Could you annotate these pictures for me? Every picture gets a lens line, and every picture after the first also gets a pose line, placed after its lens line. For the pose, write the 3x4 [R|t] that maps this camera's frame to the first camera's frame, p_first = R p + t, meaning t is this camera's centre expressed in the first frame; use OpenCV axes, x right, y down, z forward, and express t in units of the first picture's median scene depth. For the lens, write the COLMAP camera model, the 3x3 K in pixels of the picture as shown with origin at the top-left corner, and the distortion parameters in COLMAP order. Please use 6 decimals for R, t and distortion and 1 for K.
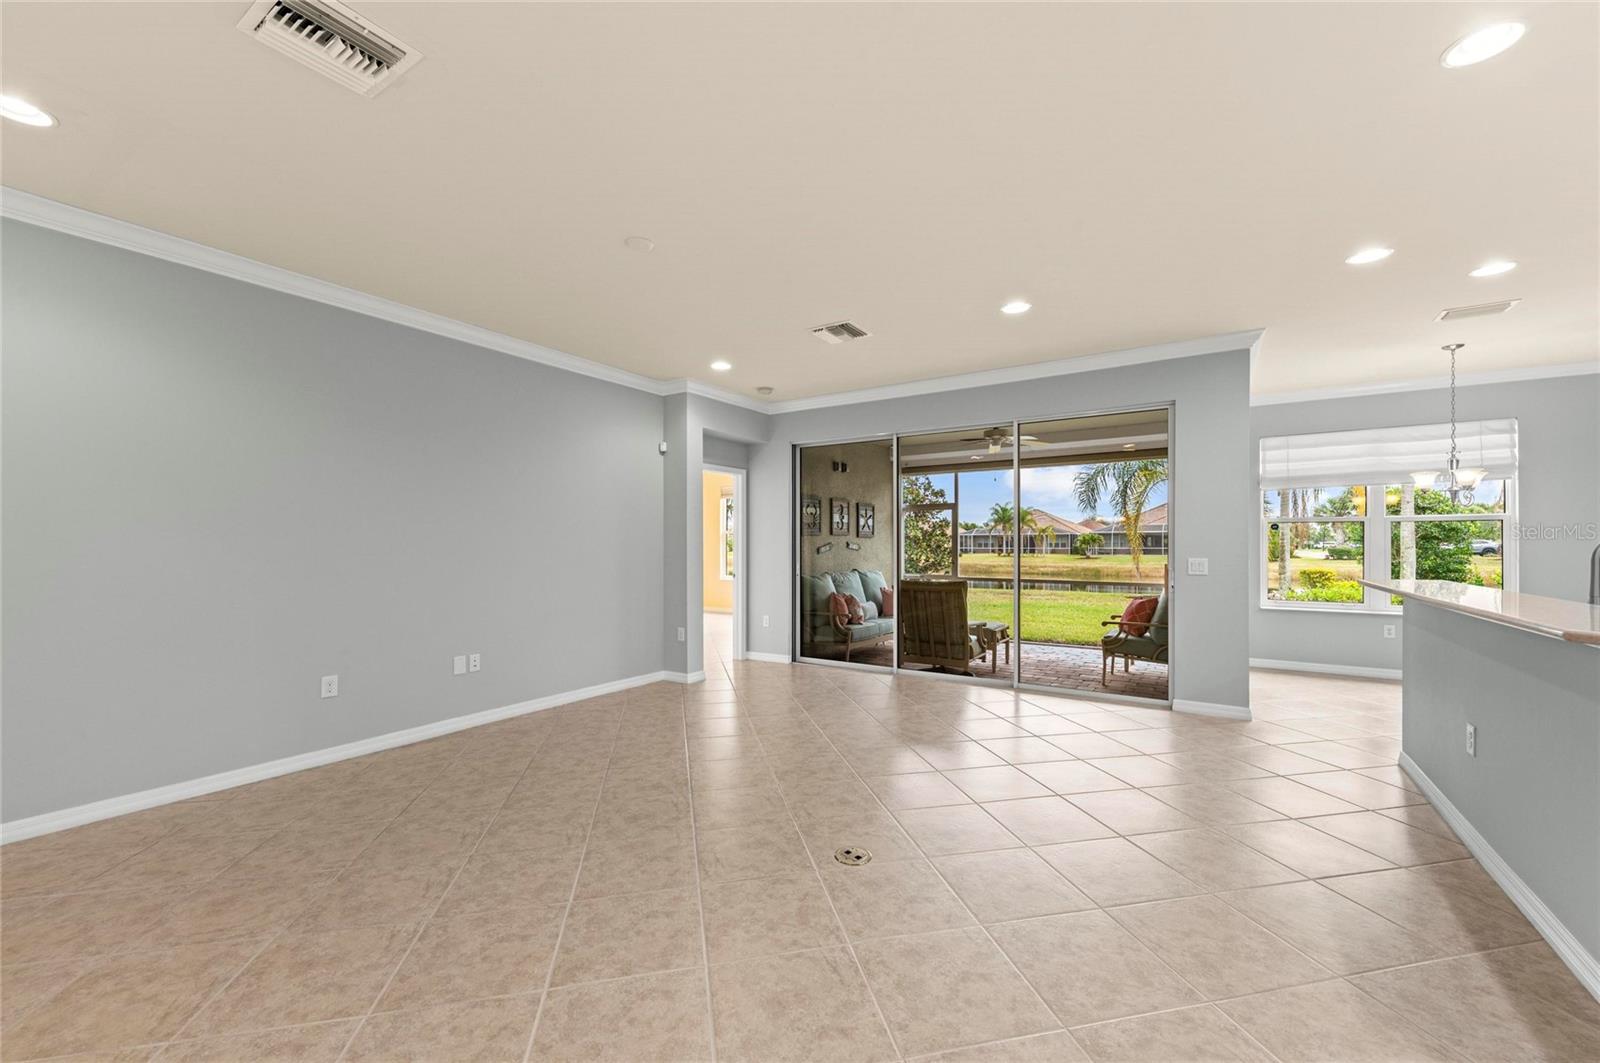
lens RADIAL K [[629.6, 0, 806.7], [0, 629.6, 544.0], [0, 0, 1]] dist [0.009728, -0.000178]
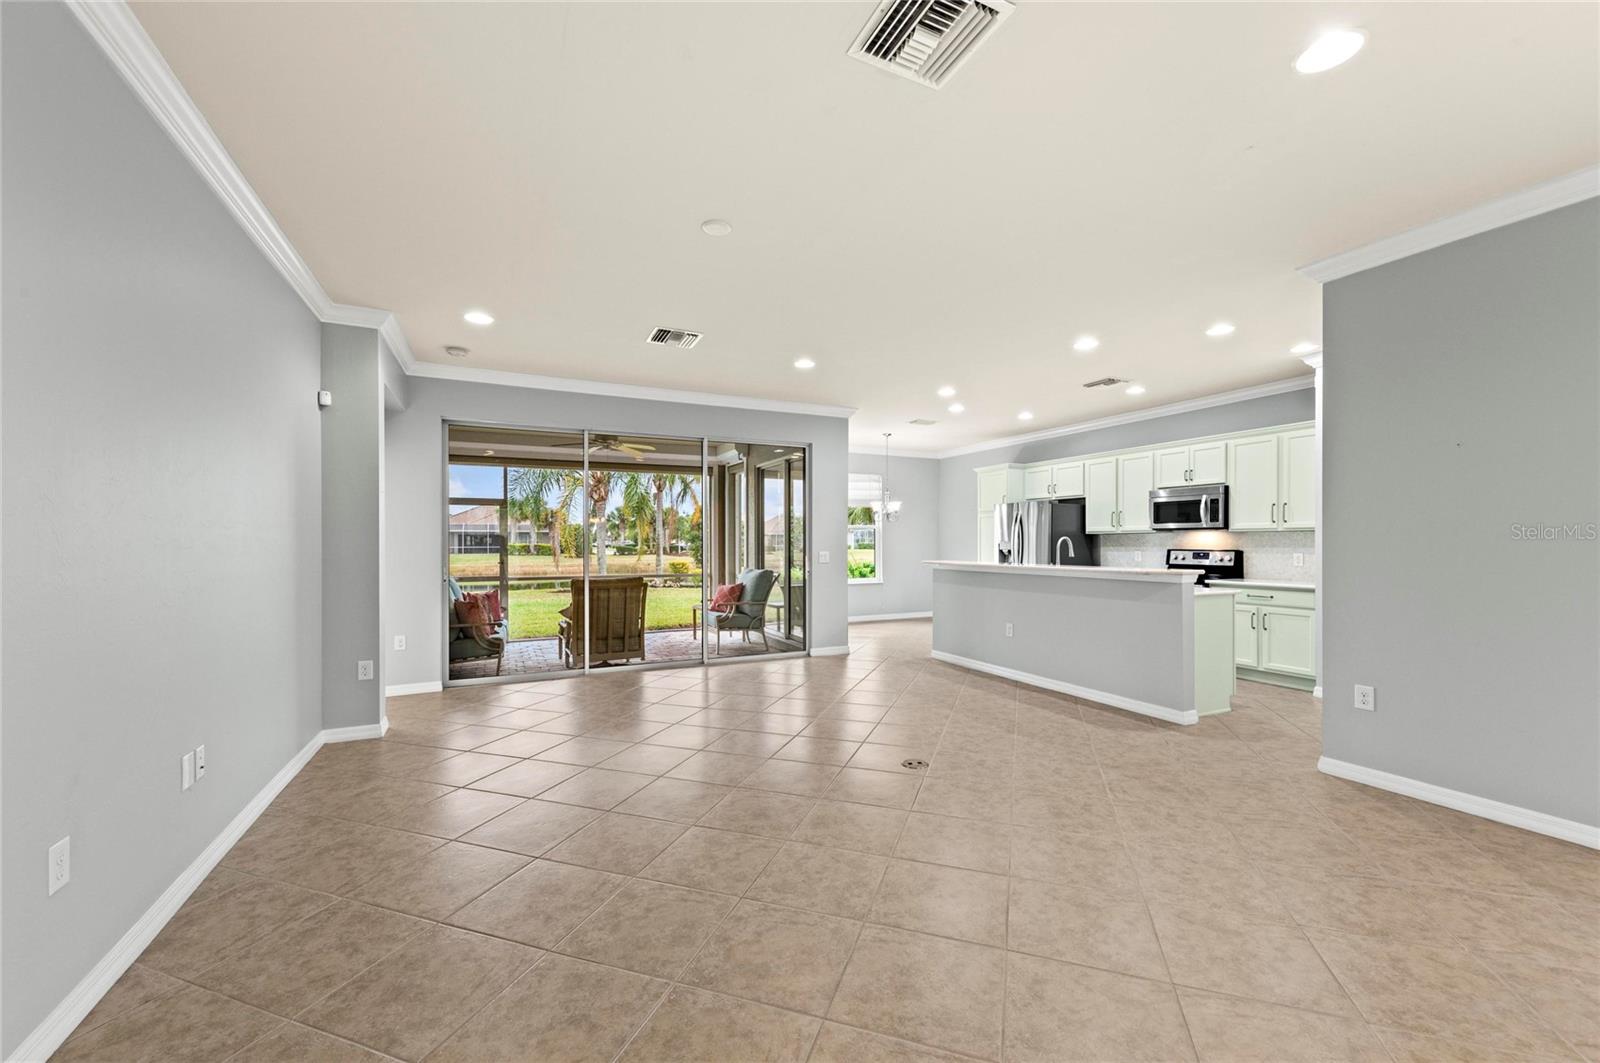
lens RADIAL K [[629.6, 0, 806.7], [0, 629.6, 544.0], [0, 0, 1]] dist [0.009728, -0.000178]
pose [[0.521315, -0.002207, 0.853361, -0.498259], [0.000991, 0.999998, 0.001981, 0.000930], [-0.853363, -0.000187, 0.521316, 0.191570]]
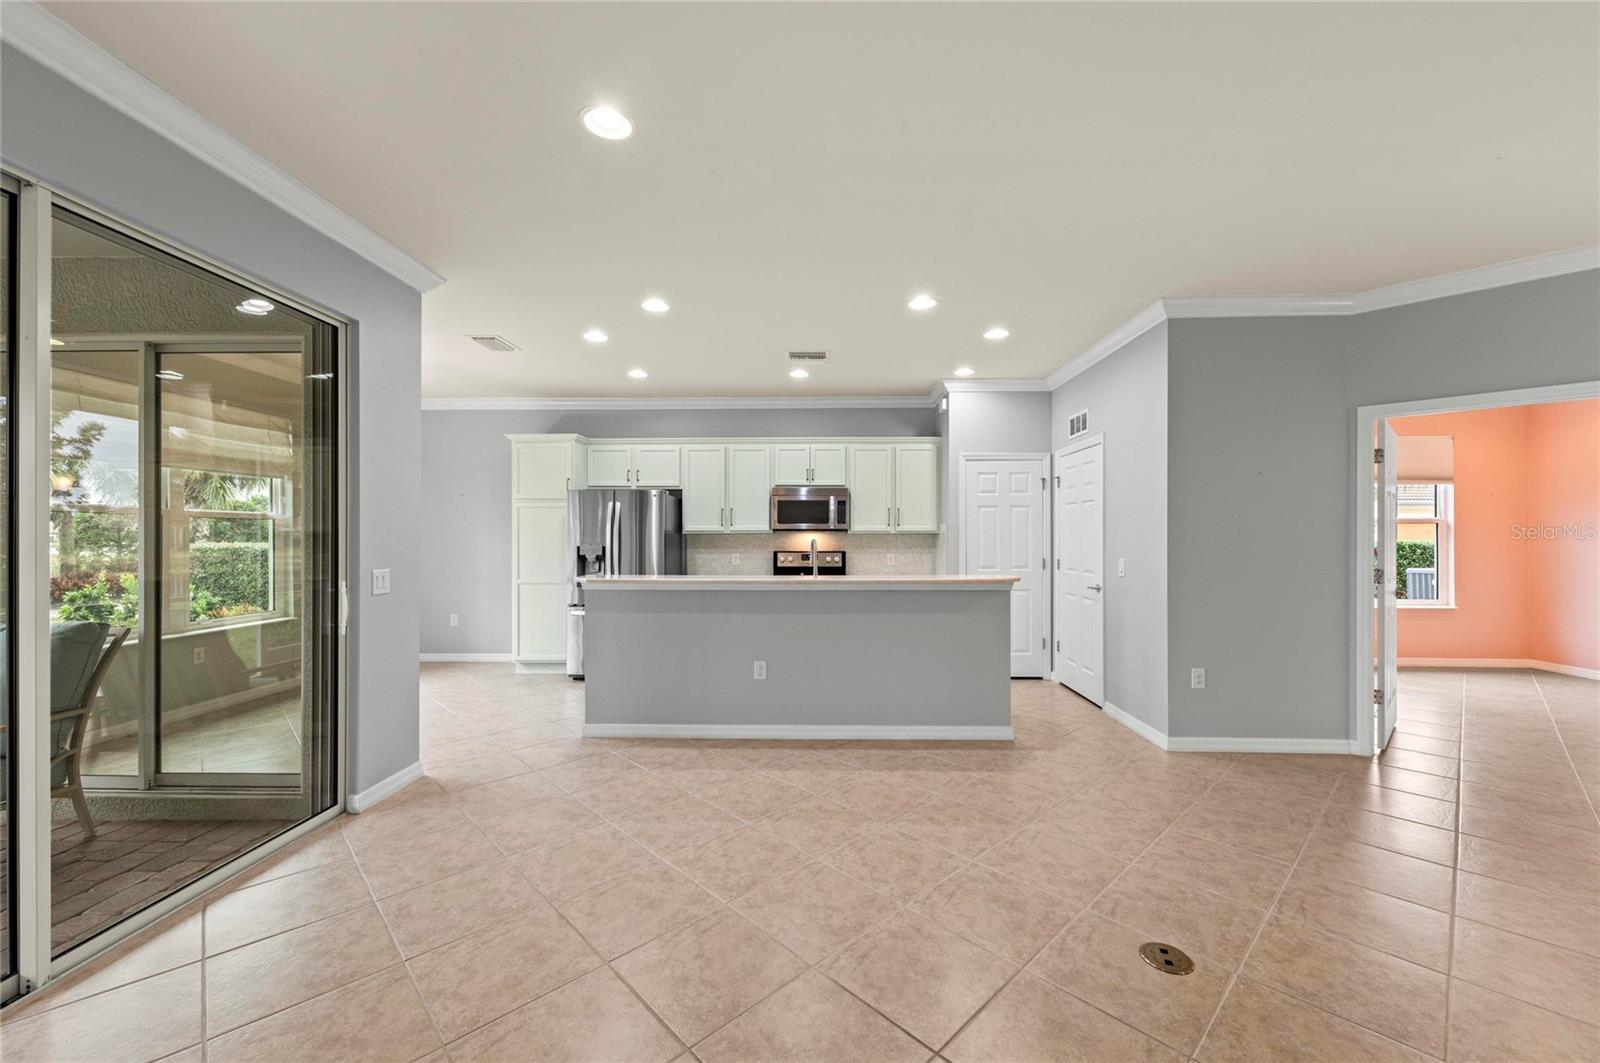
lens RADIAL K [[629.6, 0, 806.7], [0, 629.6, 544.0], [0, 0, 1]] dist [0.009728, -0.000178]
pose [[-0.520523, -0.008055, 0.853809, -0.143107], [0.000260, 0.999954, 0.009593, -0.008390], [-0.853847, 0.005216, -0.520497, 0.712265]]
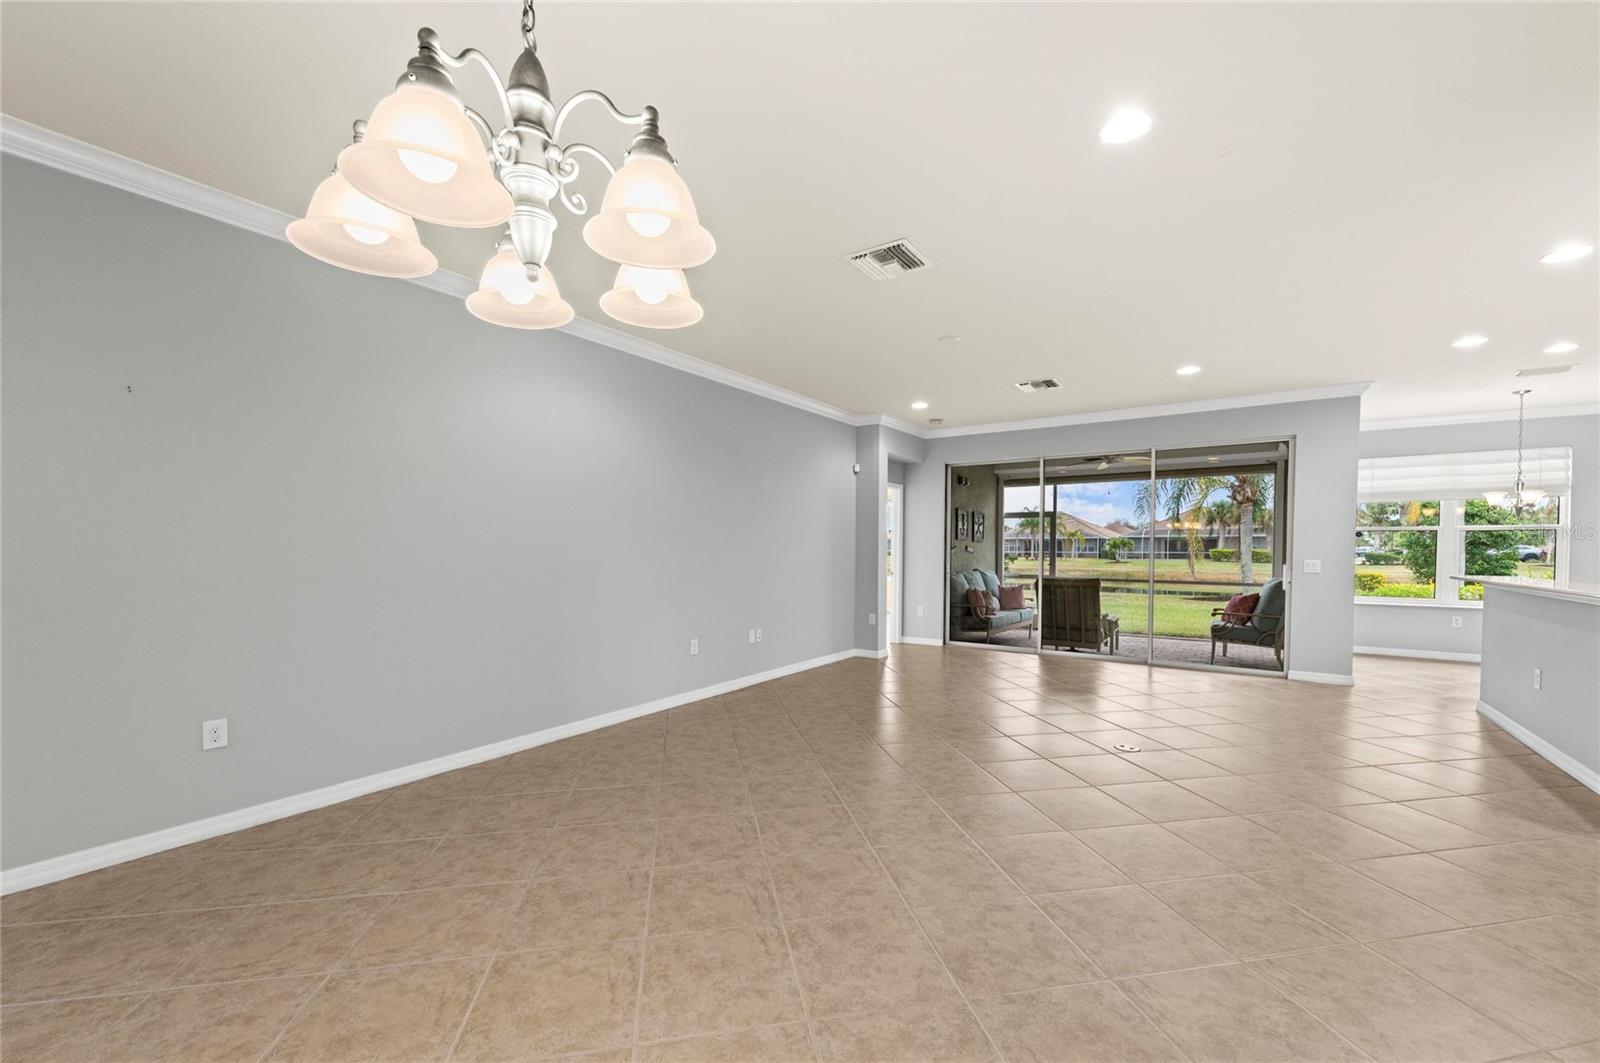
lens RADIAL K [[632.5, 0, 802.6], [0, 632.5, 565.1], [0, 0, 1]] dist [0.002119, -0.000012]
pose [[0.999461, 0.005005, -0.032450, -0.271082], [-0.004072, 0.999579, 0.028732, 0.000161], [0.032580, -0.028584, 0.999060, -0.229574]]
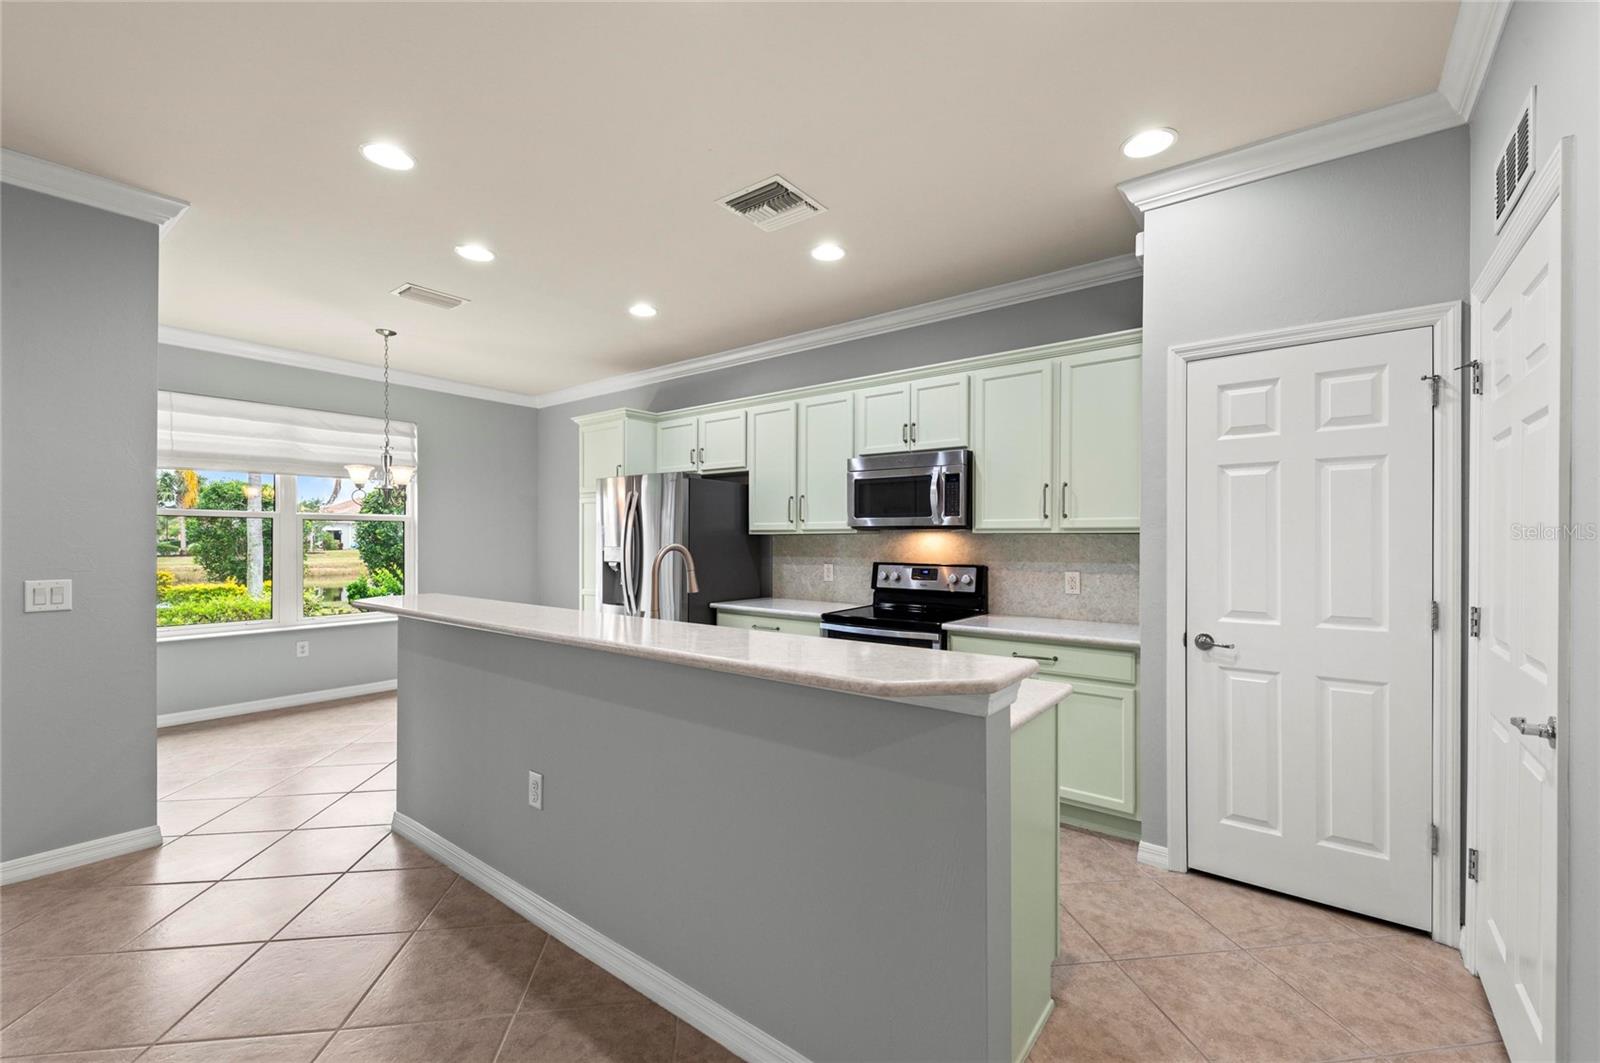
lens RADIAL K [[657.2, 0, 807.0], [0, 657.2, 542.6], [0, 0, 1]] dist [0.011340, -0.000413]
pose [[0.085177, -0.003465, 0.996360, 0.088637], [-0.002942, 0.999989, 0.003729, -0.009329], [-0.996361, -0.003249, 0.085166, 0.238668]]
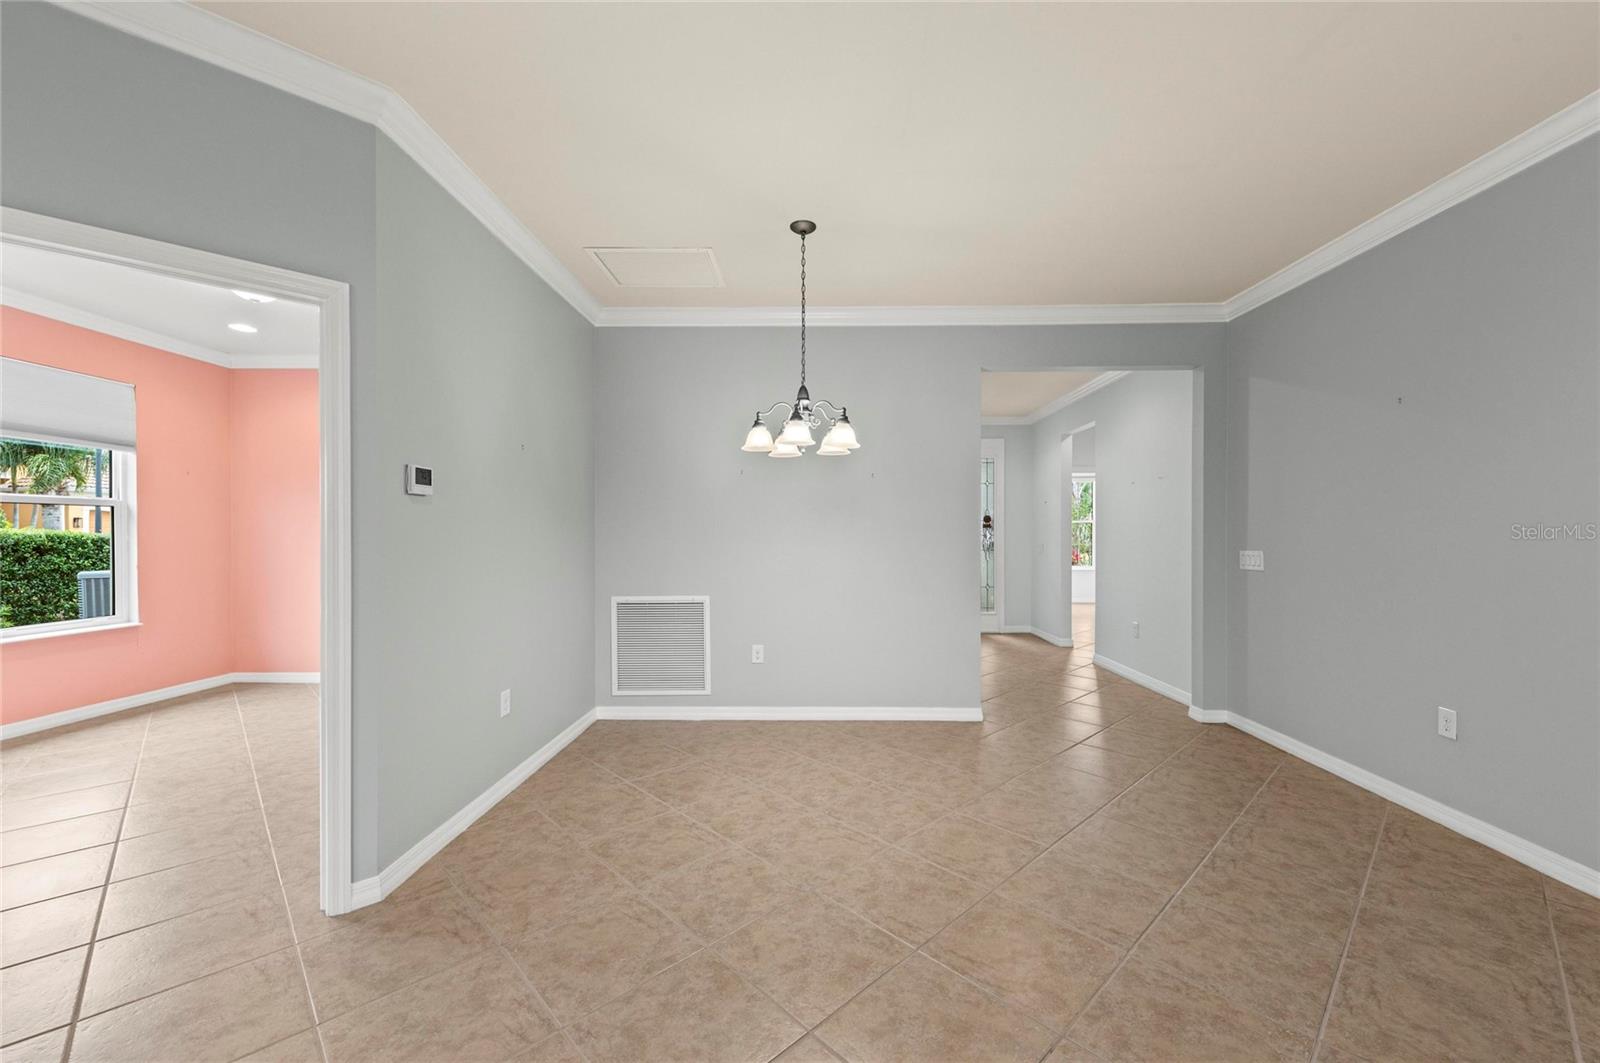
lens RADIAL K [[627.6, 0, 811.2], [0, 627.6, 533.9], [0, 0, 1]] dist [0.008122, -0.000093]
pose [[-0.850021, 0.002784, -0.526742, -0.089838], [0.001986, 0.999996, 0.002080, -0.000501], [0.526745, 0.000722, -0.850023, 0.331425]]
